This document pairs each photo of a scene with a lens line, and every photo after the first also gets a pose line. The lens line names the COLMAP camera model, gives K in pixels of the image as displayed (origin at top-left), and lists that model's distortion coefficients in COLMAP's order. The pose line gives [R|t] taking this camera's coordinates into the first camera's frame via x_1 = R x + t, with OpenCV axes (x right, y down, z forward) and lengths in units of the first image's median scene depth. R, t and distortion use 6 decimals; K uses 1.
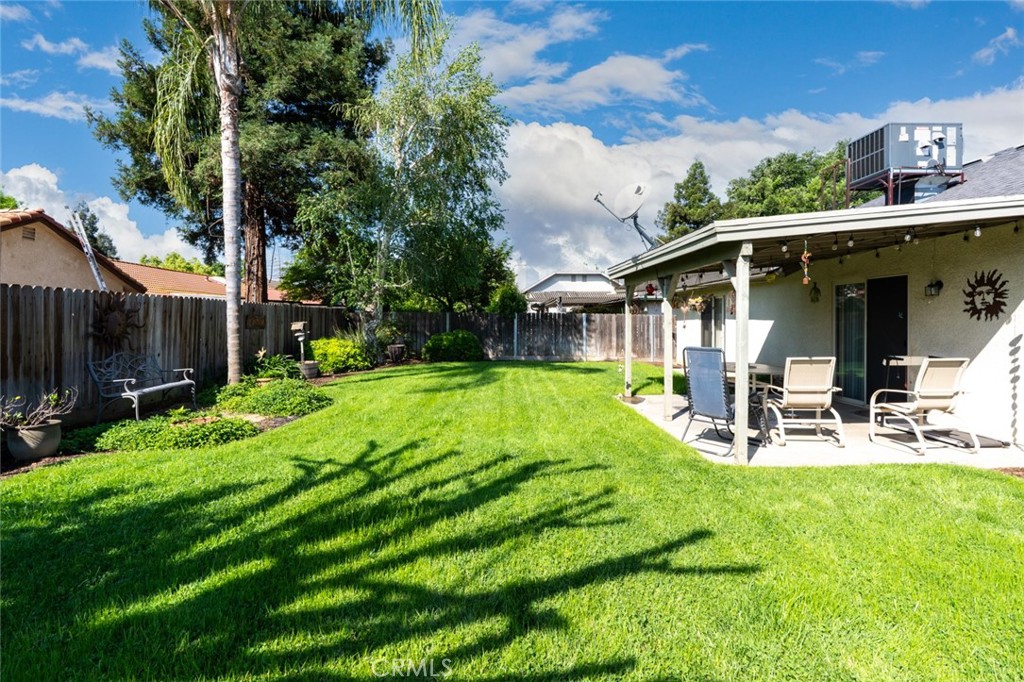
lens RADIAL K [[535.1, 0, 493.6], [0, 535.1, 325.2], [0, 0, 1]] dist [-0.009073, -0.000419]
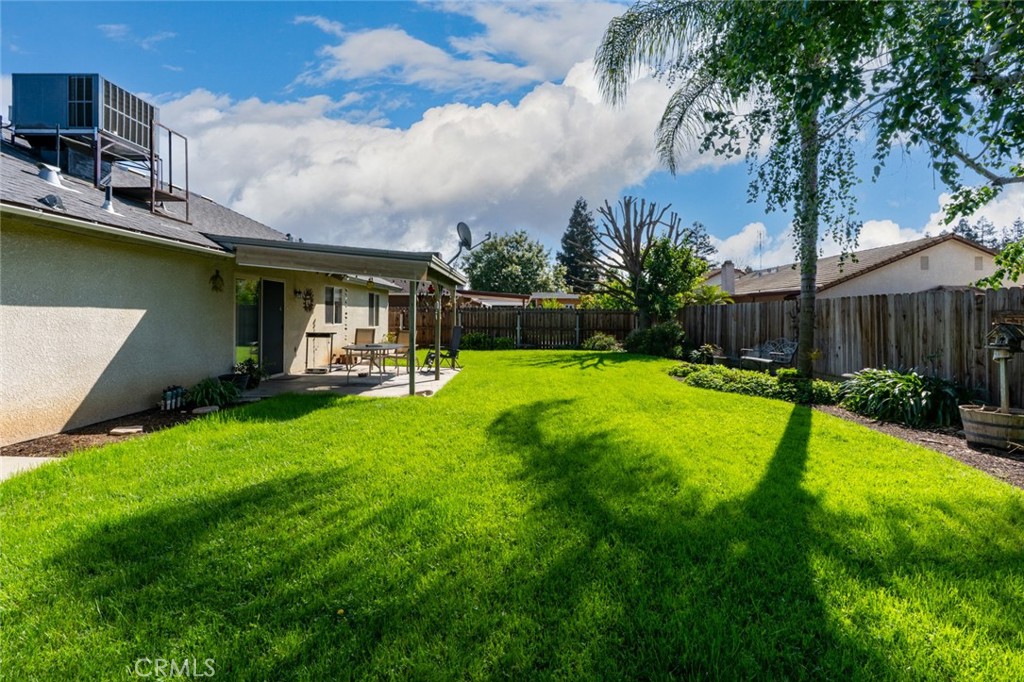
lens RADIAL K [[471.5, 0, 516.8], [0, 471.5, 317.1], [0, 0, 1]] dist [0.000924, 0.000558]
pose [[-0.999921, -0.012586, 0.000660, 0.078896], [-0.012579, 0.999878, 0.009266, -0.012204], [-0.000777, 0.009257, -0.999957, 1.837578]]
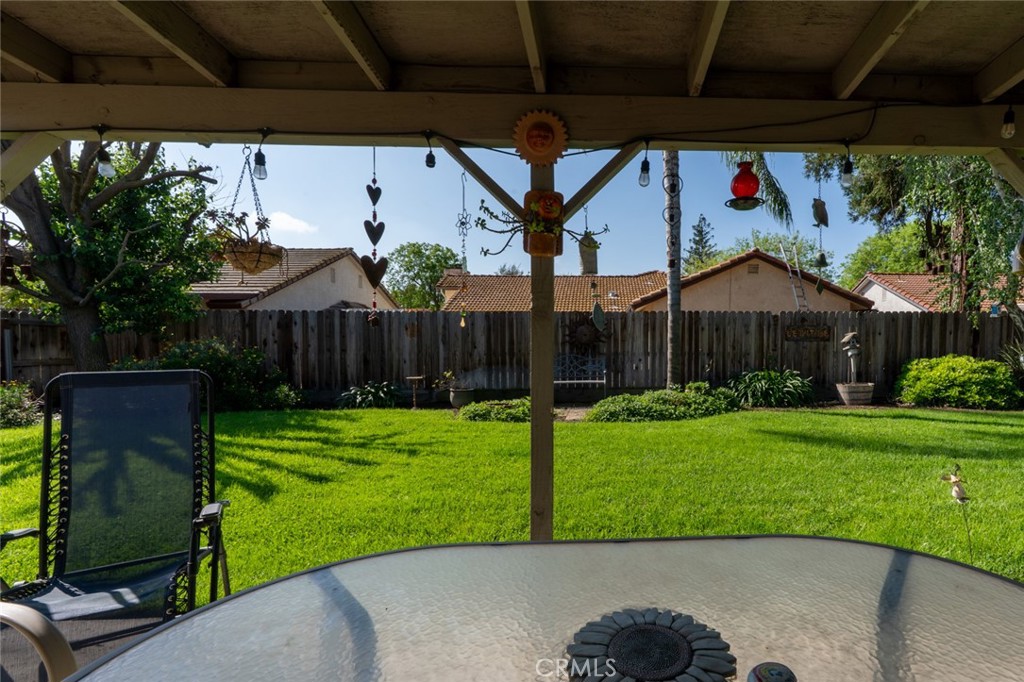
lens RADIAL K [[465.0, 0, 512.0], [0, 465.0, 341.0], [0, 0, 1]] dist [0.000416, 0.000102]
pose [[0.073337, 0.001449, -0.997306, 0.367449], [-0.006071, 0.999981, 0.001006, 0.011413], [0.997289, 0.005980, 0.073345, 0.561320]]
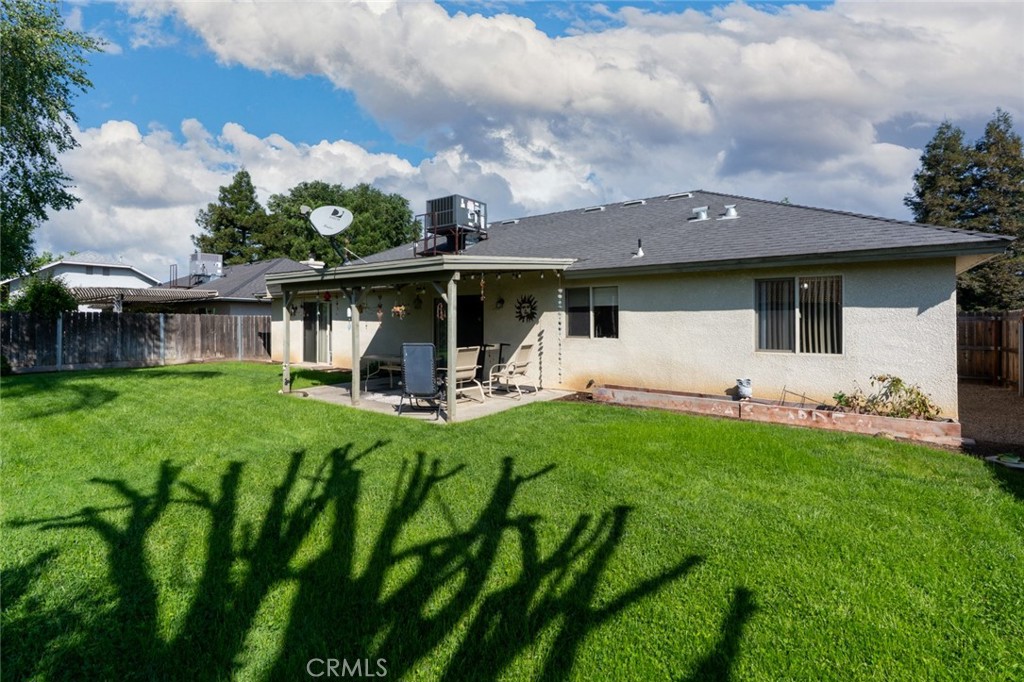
lens RADIAL K [[471.5, 0, 516.8], [0, 471.5, 317.1], [0, 0, 1]] dist [0.000924, 0.000558]
pose [[0.588910, 0.005084, 0.808183, -0.257298], [0.006086, 0.999924, -0.010724, -0.006618], [-0.808176, 0.011234, 0.588834, 0.050422]]
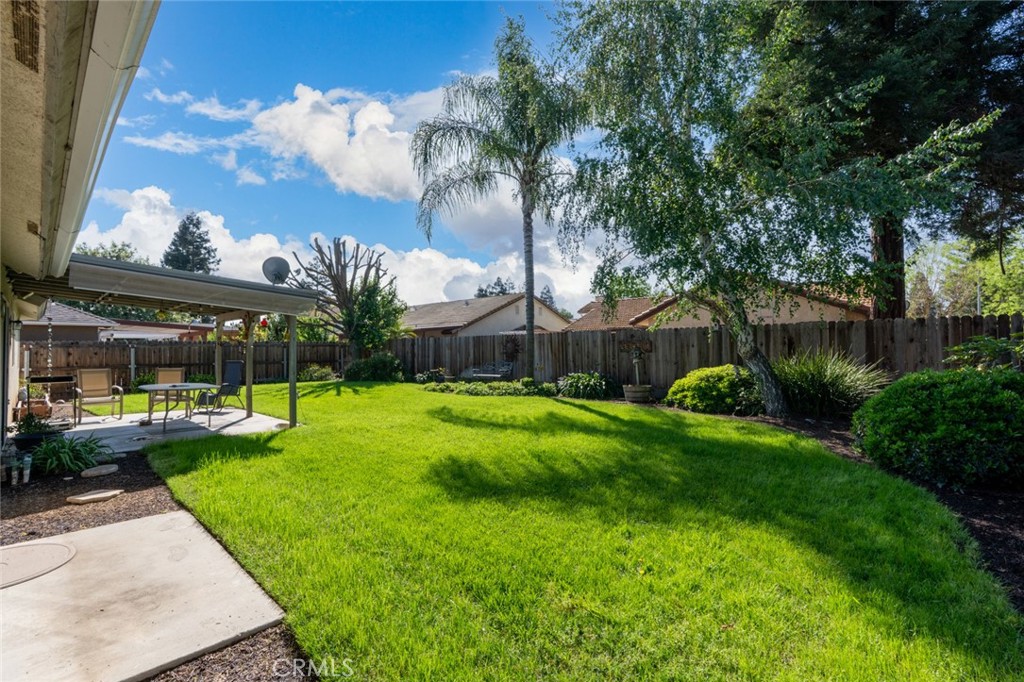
lens RADIAL K [[465.0, 0, 512.0], [0, 465.0, 341.0], [0, 0, 1]] dist [0.000416, 0.000102]
pose [[-0.693570, -0.006262, -0.720362, 0.581792], [0.003412, 0.999922, -0.011977, -0.007982], [0.720382, -0.010765, -0.693494, 1.885498]]
